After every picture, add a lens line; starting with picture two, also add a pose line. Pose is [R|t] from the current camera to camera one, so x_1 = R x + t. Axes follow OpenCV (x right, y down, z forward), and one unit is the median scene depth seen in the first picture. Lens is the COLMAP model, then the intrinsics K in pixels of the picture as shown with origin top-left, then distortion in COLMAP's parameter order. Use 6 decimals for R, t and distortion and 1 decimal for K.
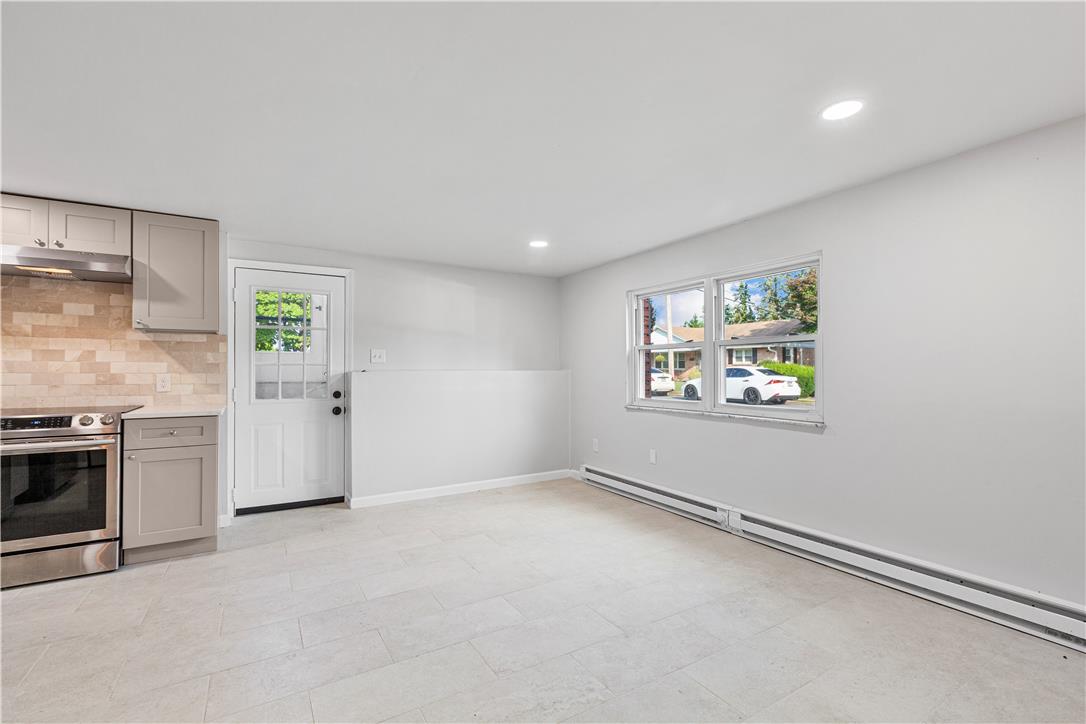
lens RADIAL K [[490.8, 0, 549.4], [0, 490.8, 365.6], [0, 0, 1]] dist [0.000578, 0.000273]
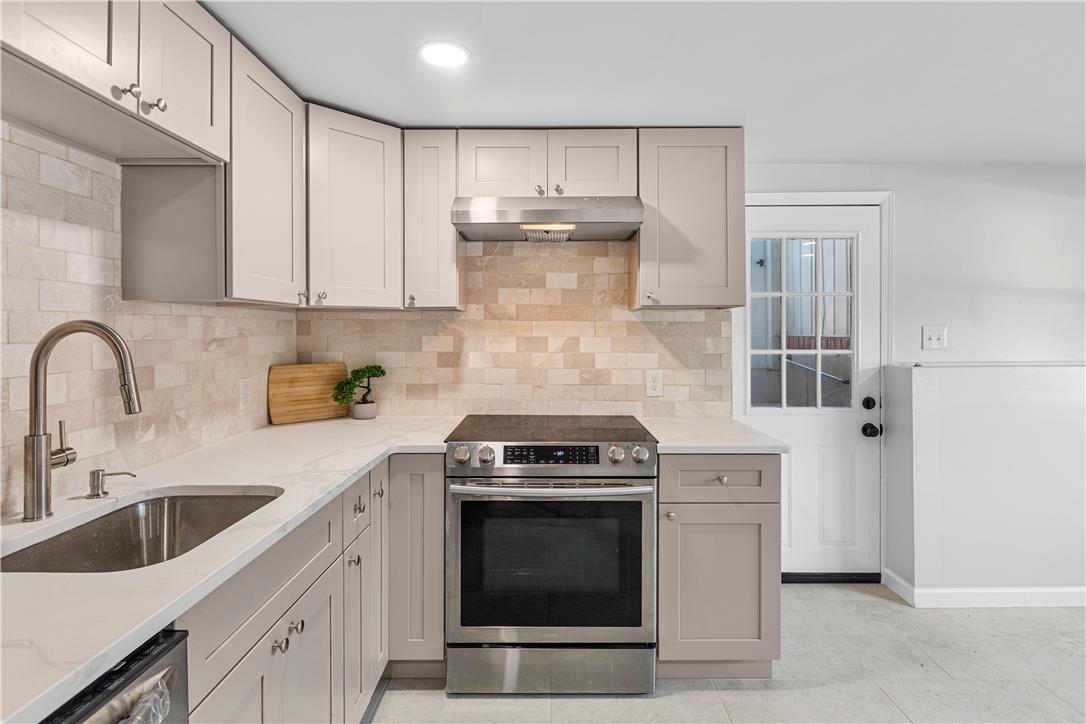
lens RADIAL K [[559.6, 0, 542.5], [0, 559.6, 330.6], [0, 0, 1]] dist [-0.003640, -0.000002]
pose [[0.846500, -0.000618, -0.532389, -0.522147], [0.004289, 0.999975, 0.005658, -0.044147], [0.532372, -0.007072, 0.846481, 0.272541]]
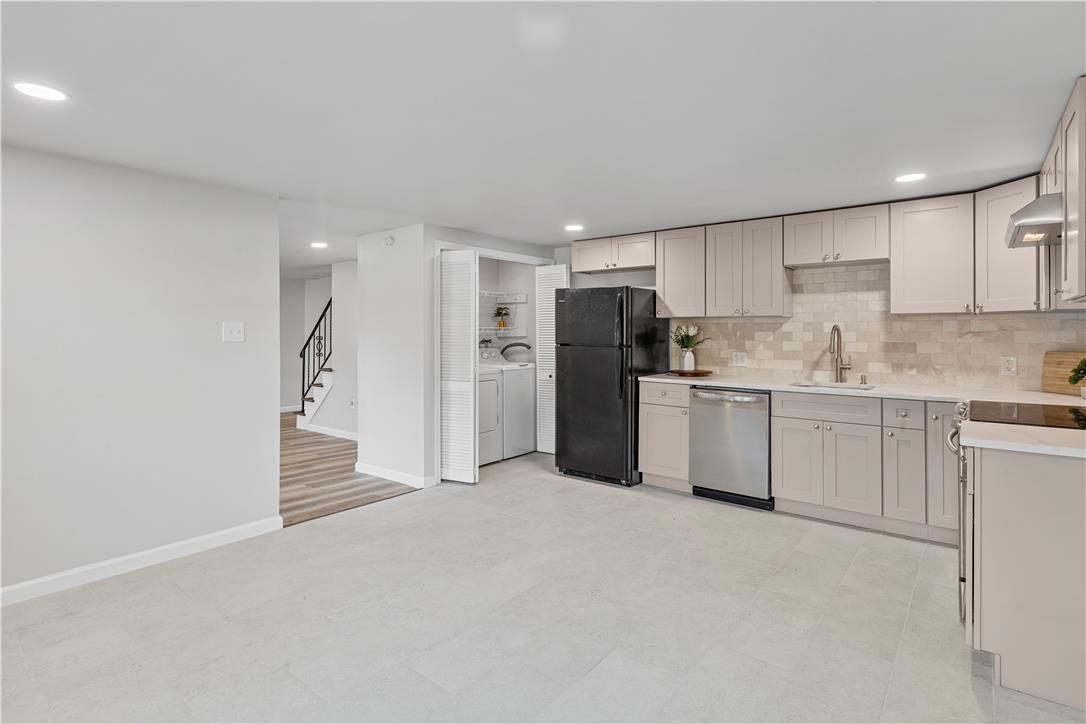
lens RADIAL K [[573.4, 0, 568.6], [0, 573.4, 326.5], [0, 0, 1]] dist [0.004691, 0.001398]
pose [[-0.930620, 0.003910, -0.365965, 0.036865], [0.006976, 0.999951, -0.007056, -0.041571], [0.365920, -0.009120, -0.930602, 1.379197]]
